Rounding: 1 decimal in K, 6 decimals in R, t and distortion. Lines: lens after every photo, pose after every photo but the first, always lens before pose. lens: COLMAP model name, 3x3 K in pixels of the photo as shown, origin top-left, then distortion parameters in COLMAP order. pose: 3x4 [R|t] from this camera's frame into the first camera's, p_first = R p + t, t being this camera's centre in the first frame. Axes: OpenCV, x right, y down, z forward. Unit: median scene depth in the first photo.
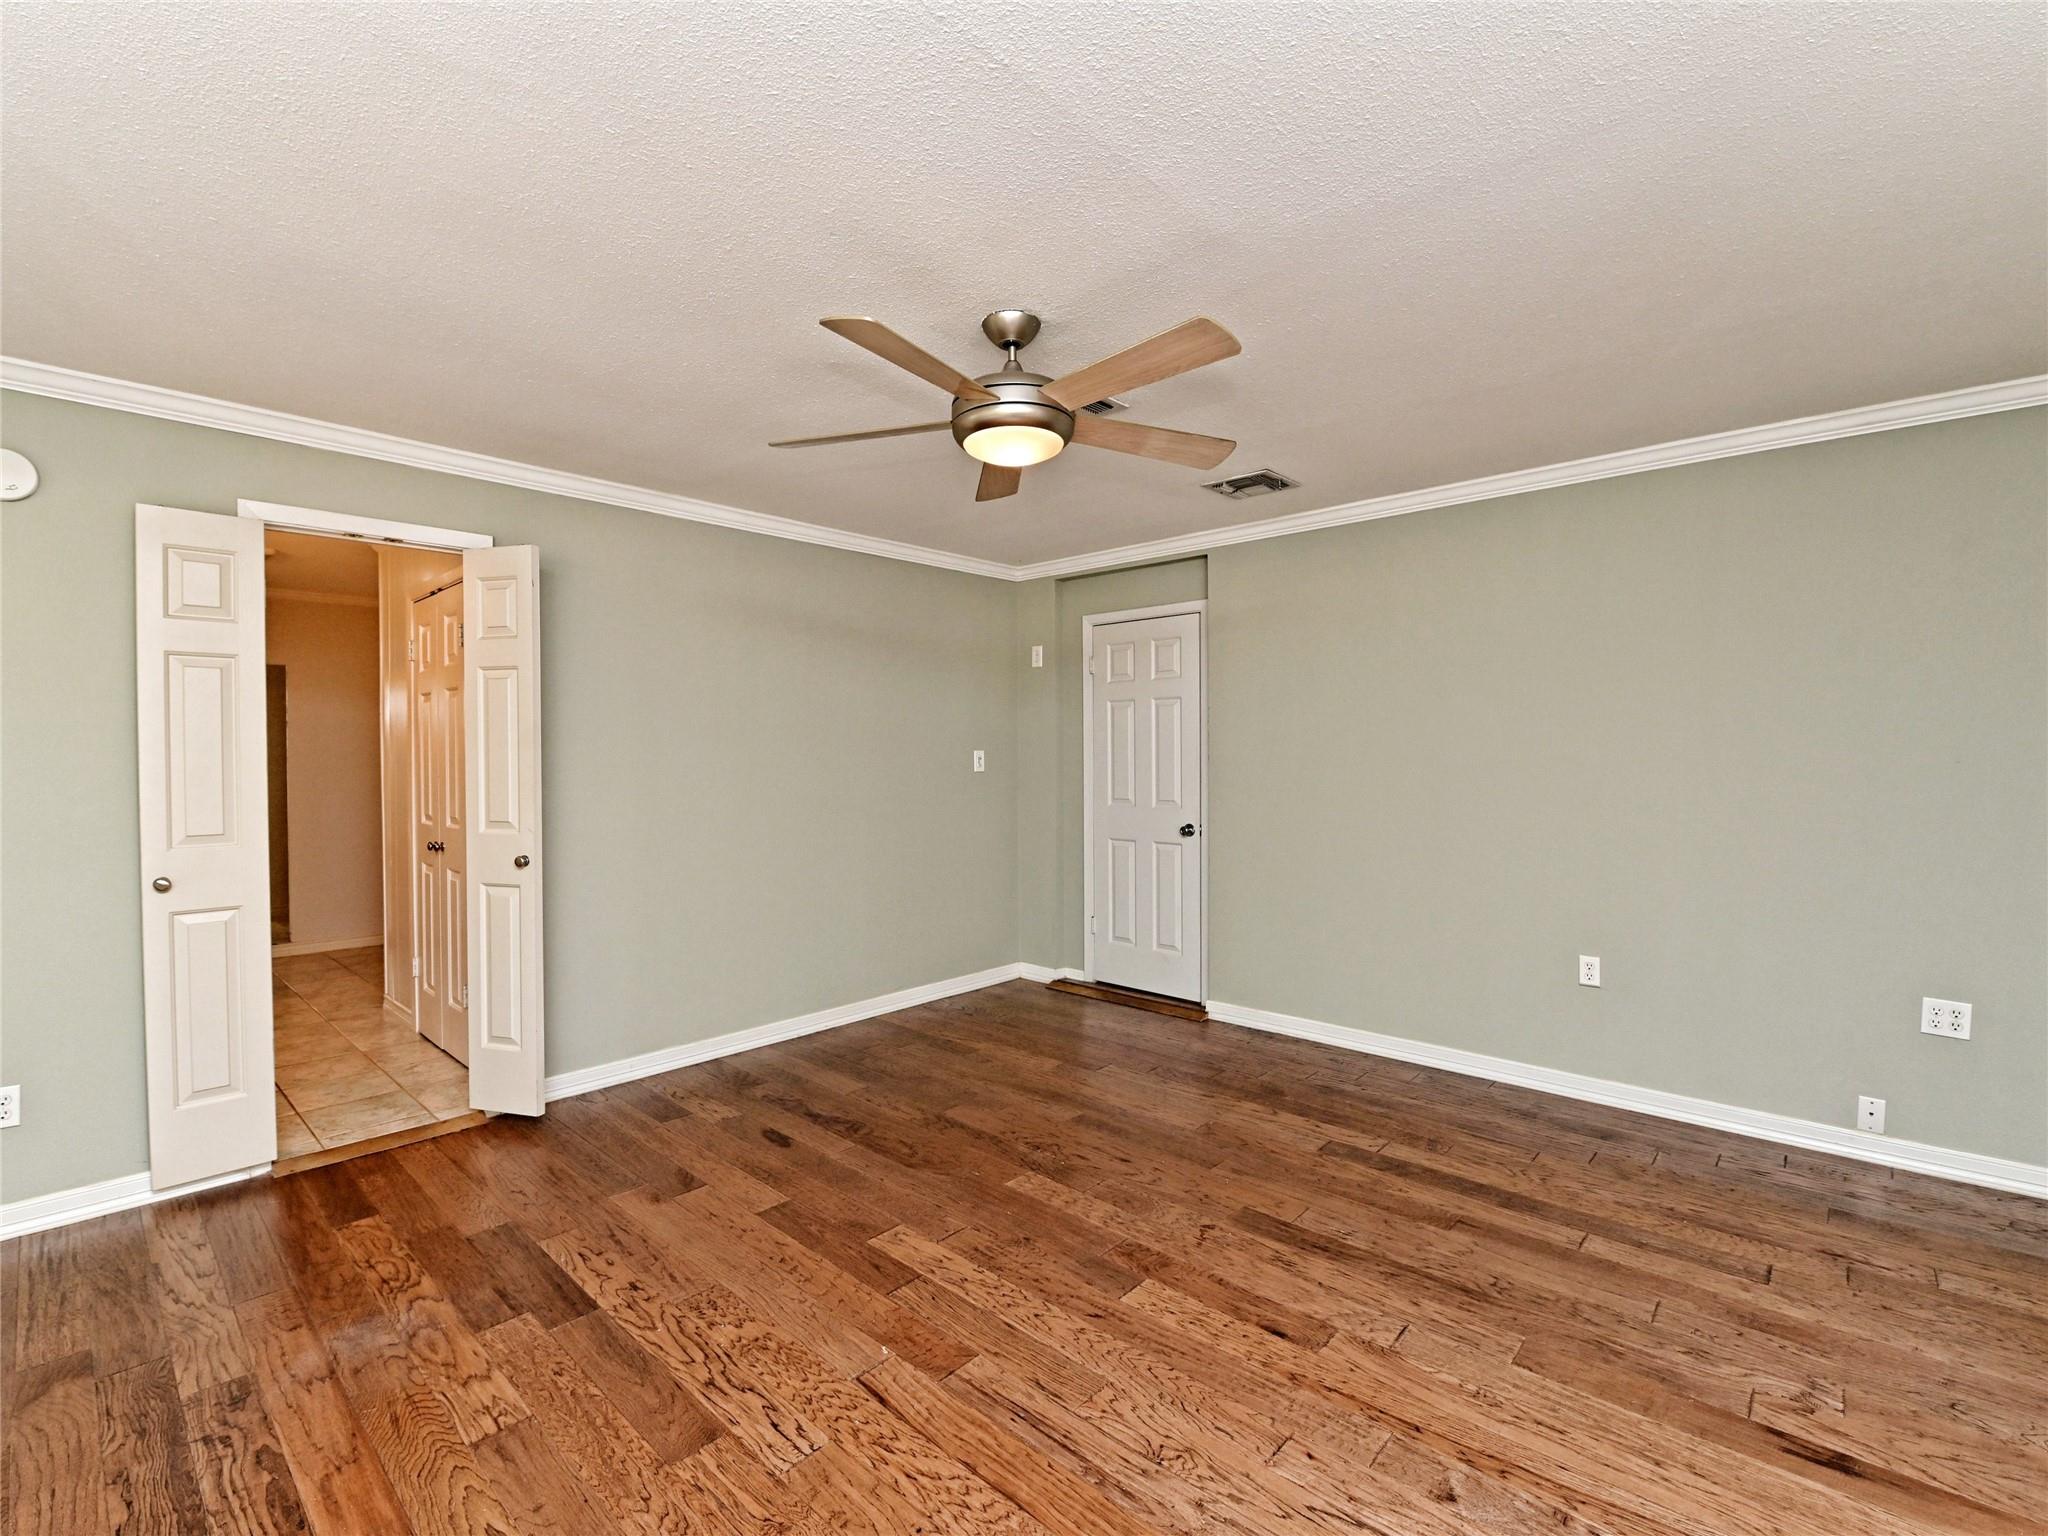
lens RADIAL K [[915.5, 0, 1019.5], [0, 915.5, 764.5], [0, 0, 1]] dist [-0.015925, -0.004575]
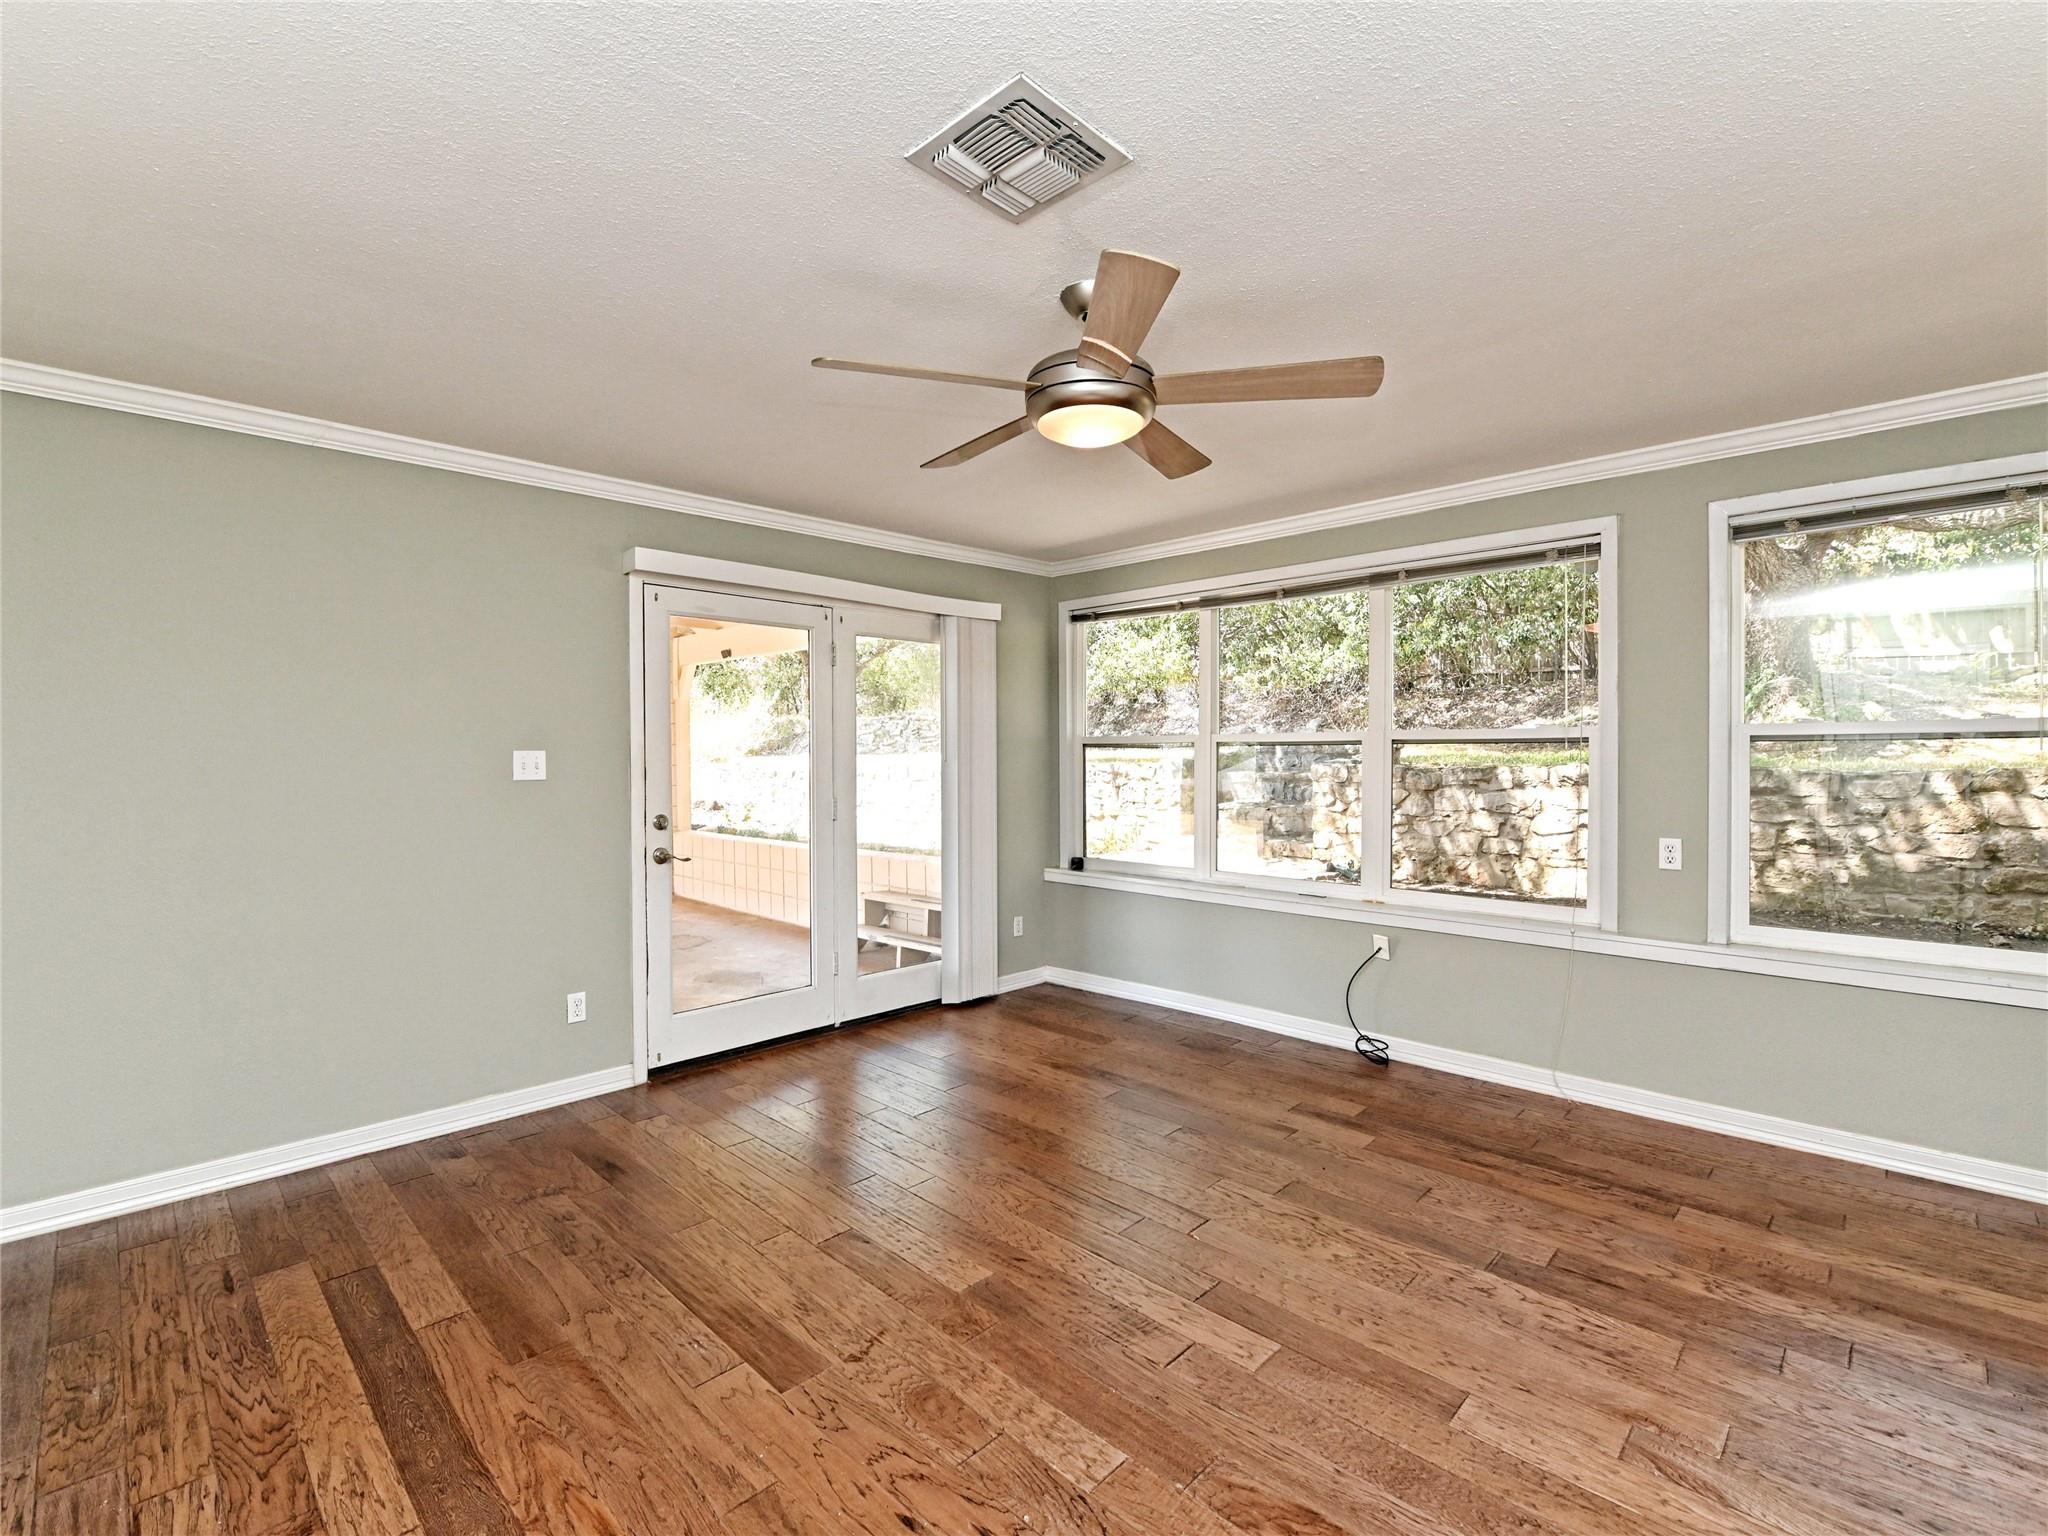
lens RADIAL K [[915.5, 0, 1019.5], [0, 915.5, 764.5], [0, 0, 1]] dist [-0.015925, -0.004575]
pose [[-0.999423, 0.009108, 0.032732, 0.039798], [0.009760, 0.999756, 0.019818, -0.018474], [-0.032544, 0.020126, -0.999268, 1.981846]]
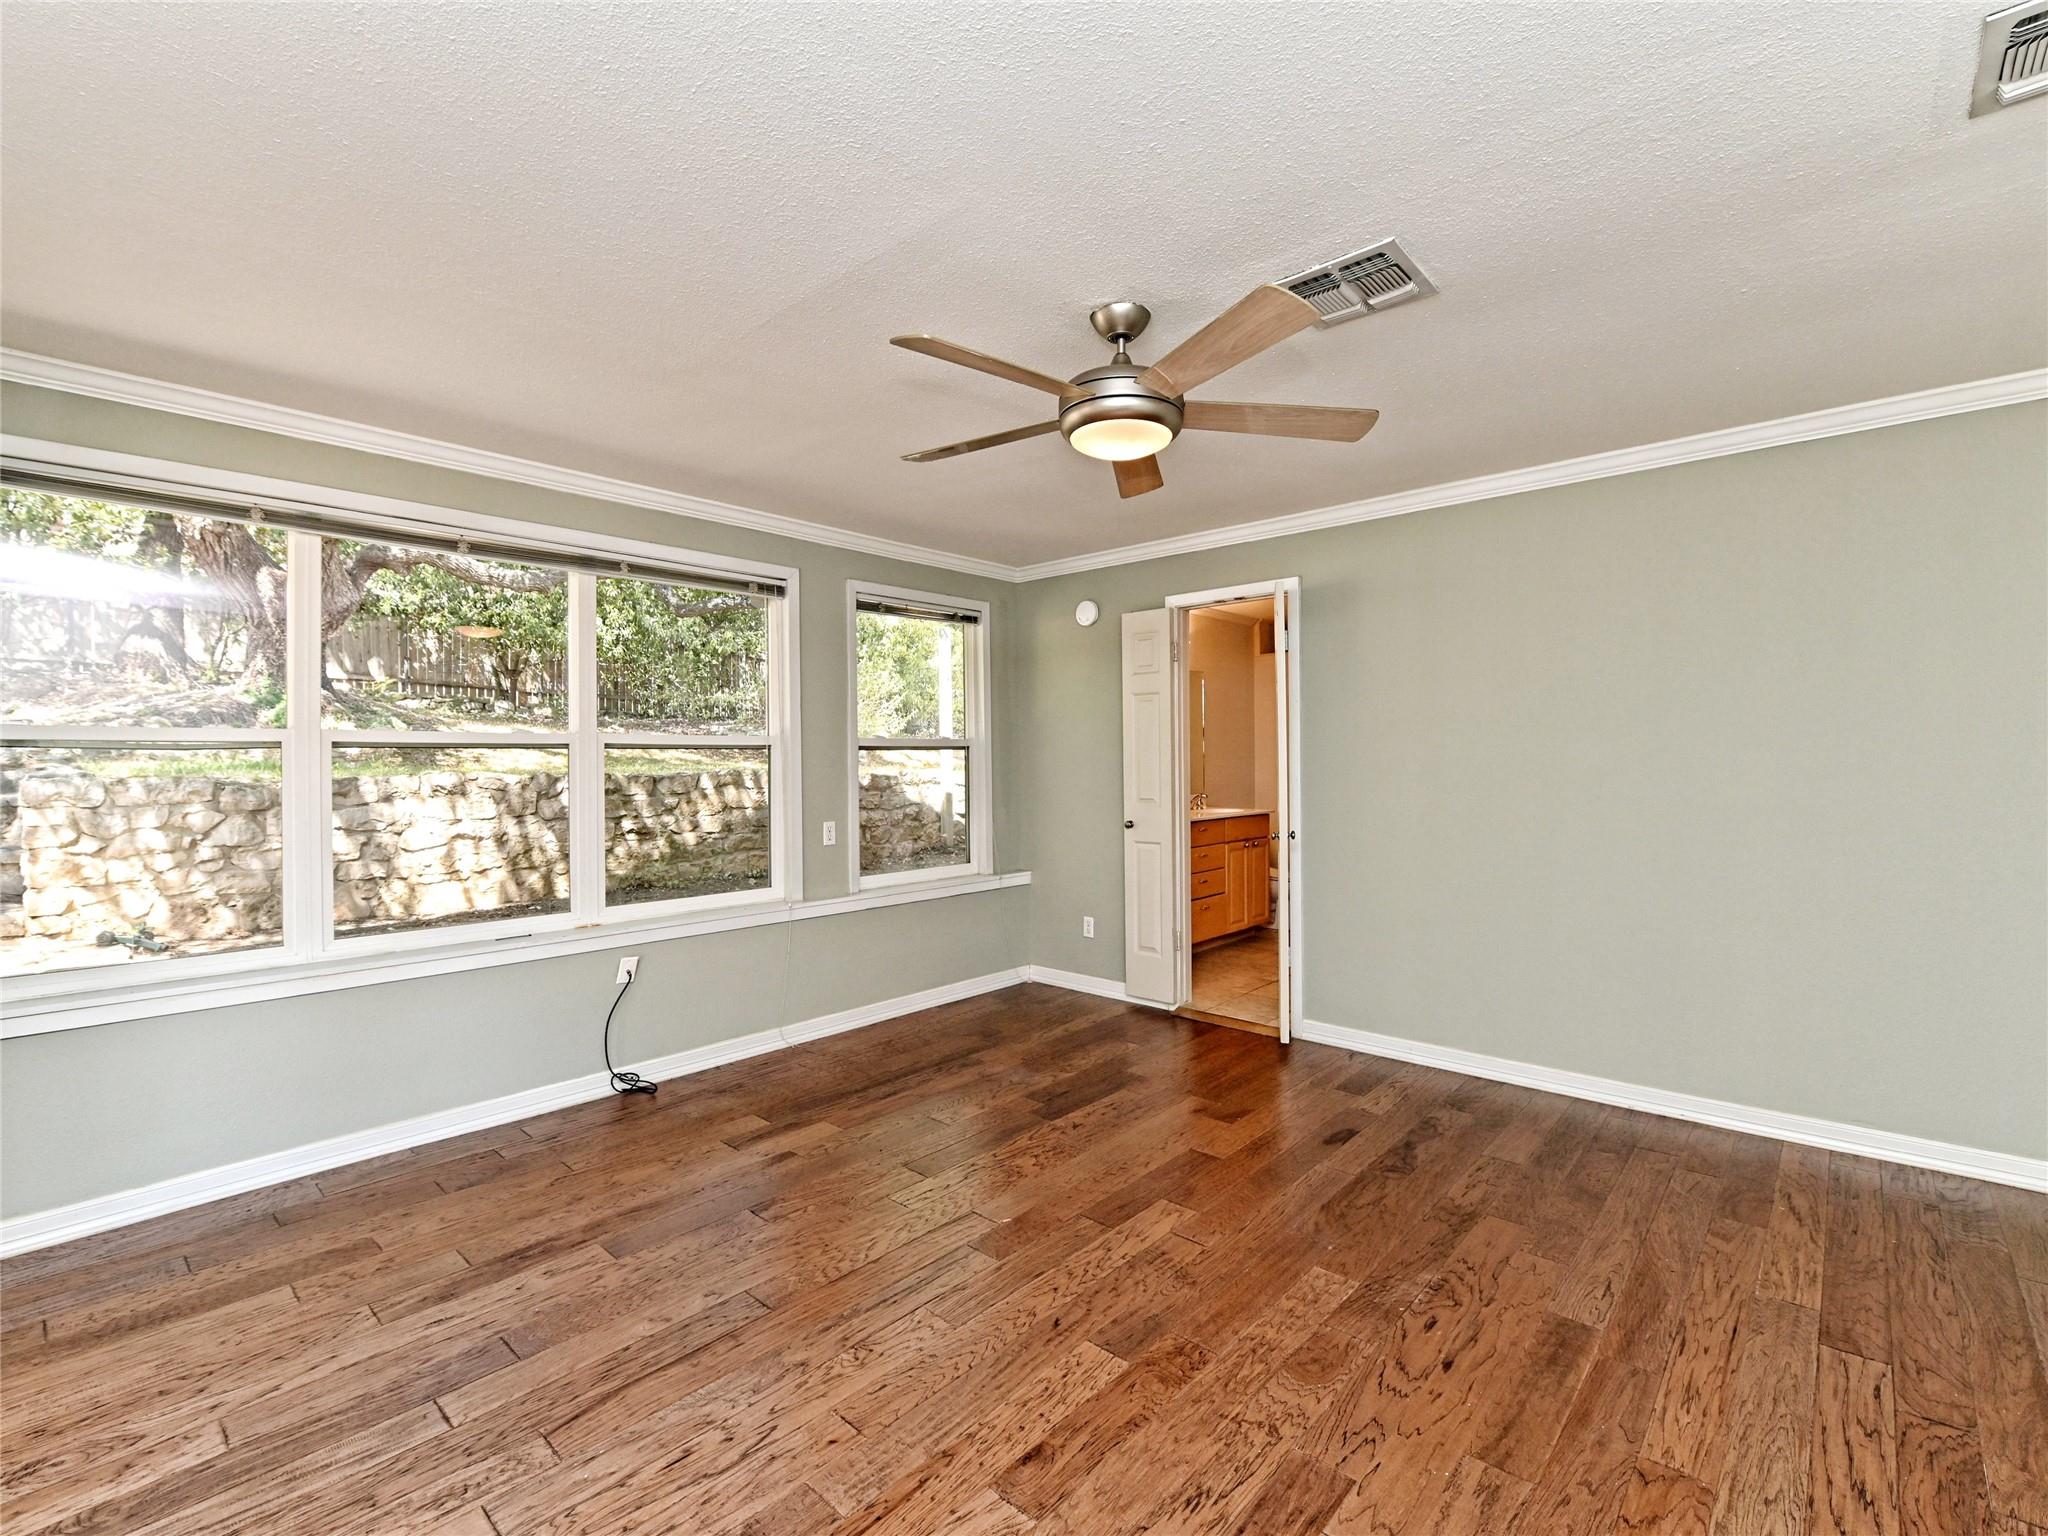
lens RADIAL K [[915.5, 0, 1019.5], [0, 915.5, 764.5], [0, 0, 1]] dist [-0.015925, -0.004575]
pose [[0.002642, 0.011950, -0.999925, 0.997800], [-0.001749, 0.999927, 0.011945, -0.007345], [0.999995, 0.001718, 0.002663, 0.903599]]
